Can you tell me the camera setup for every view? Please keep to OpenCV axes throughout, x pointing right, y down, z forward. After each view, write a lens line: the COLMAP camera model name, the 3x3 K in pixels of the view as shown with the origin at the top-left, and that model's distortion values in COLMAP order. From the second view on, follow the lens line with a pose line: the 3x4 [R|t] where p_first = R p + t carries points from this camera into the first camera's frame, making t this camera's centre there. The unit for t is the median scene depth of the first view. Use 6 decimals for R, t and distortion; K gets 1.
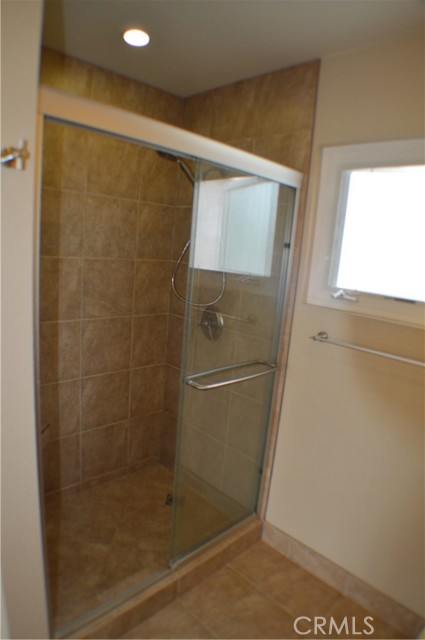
lens RADIAL K [[391.3, 0, 212.5], [0, 391.3, 320.0], [0, 0, 1]] dist [-0.120514, 0.022888]
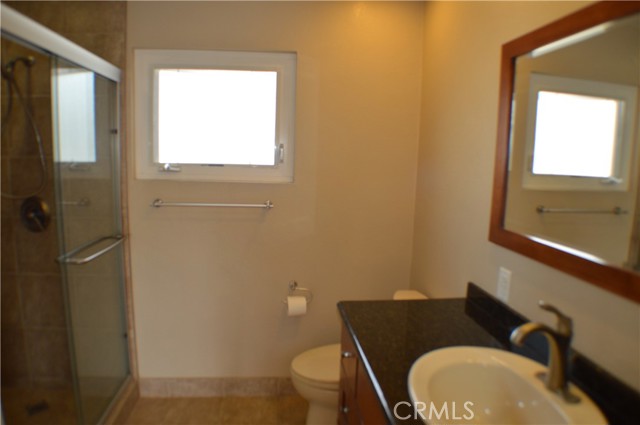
lens RADIAL K [[391.3, 0, 316.0], [0, 391.3, 210.3], [0, 0, 1]] dist [-0.120514, 0.022888]
pose [[0.617294, -0.166614, 0.768888, -0.336079], [0.168312, 0.982658, 0.077810, 0.052611], [-0.768518, 0.081382, 0.634632, -0.151371]]
